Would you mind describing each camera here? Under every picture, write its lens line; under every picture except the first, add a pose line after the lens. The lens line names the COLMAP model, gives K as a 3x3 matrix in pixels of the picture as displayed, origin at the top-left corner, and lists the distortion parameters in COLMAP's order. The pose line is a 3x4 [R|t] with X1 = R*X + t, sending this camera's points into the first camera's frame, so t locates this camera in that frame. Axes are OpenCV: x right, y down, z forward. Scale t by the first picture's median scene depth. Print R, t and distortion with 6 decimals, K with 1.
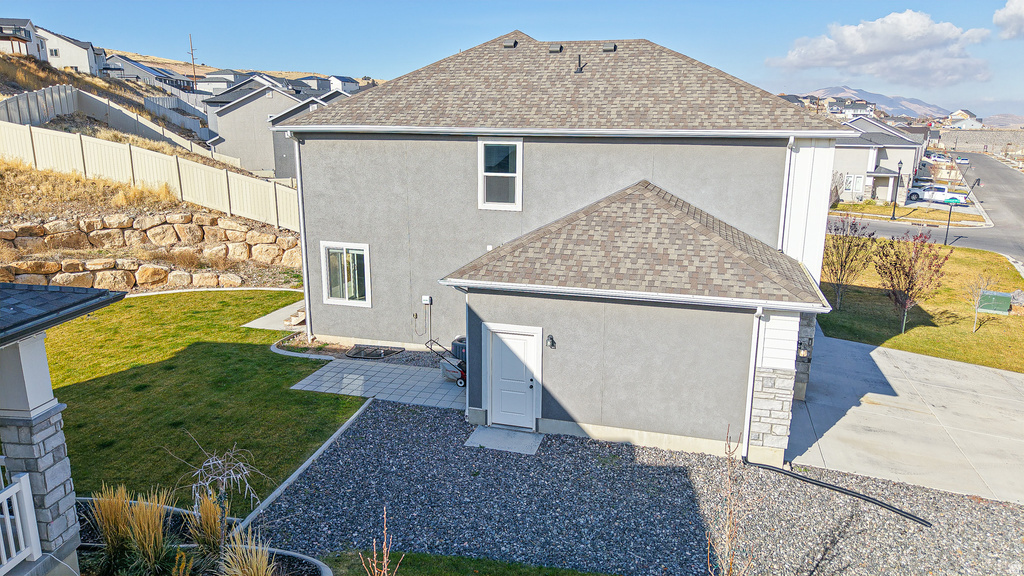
lens RADIAL K [[687.0, 0, 510.8], [0, 687.0, 281.1], [0, 0, 1]] dist [0.034435, -0.036570]
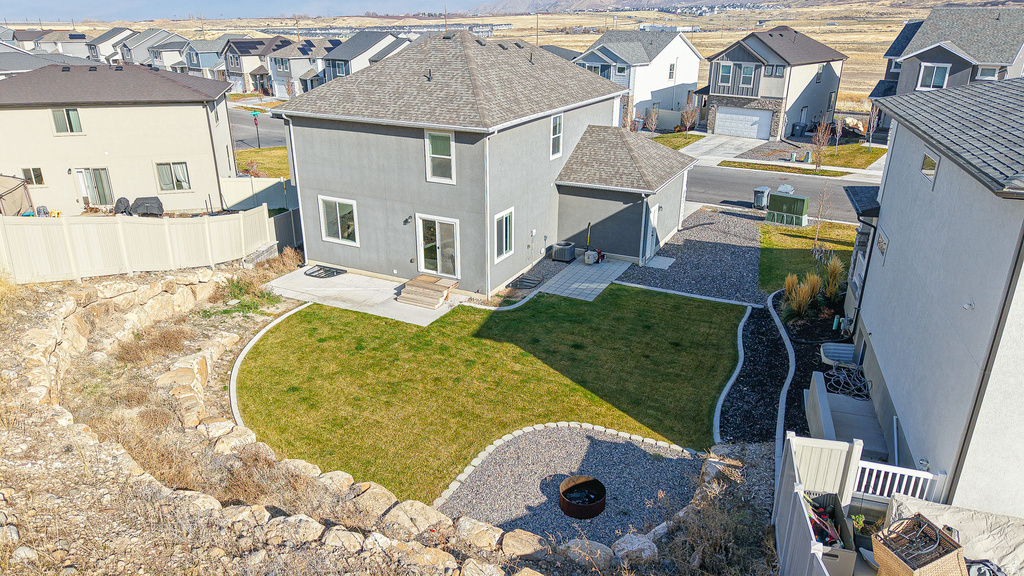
lens RADIAL K [[687.0, 0, 510.2], [0, 687.0, 287.2], [0, 0, 1]] dist [0.034435, -0.036570]
pose [[0.188981, -0.359407, 0.913845, -1.630424], [0.220208, 0.922424, 0.317242, -0.364602], [-0.956972, 0.141283, 0.253465, 0.765486]]
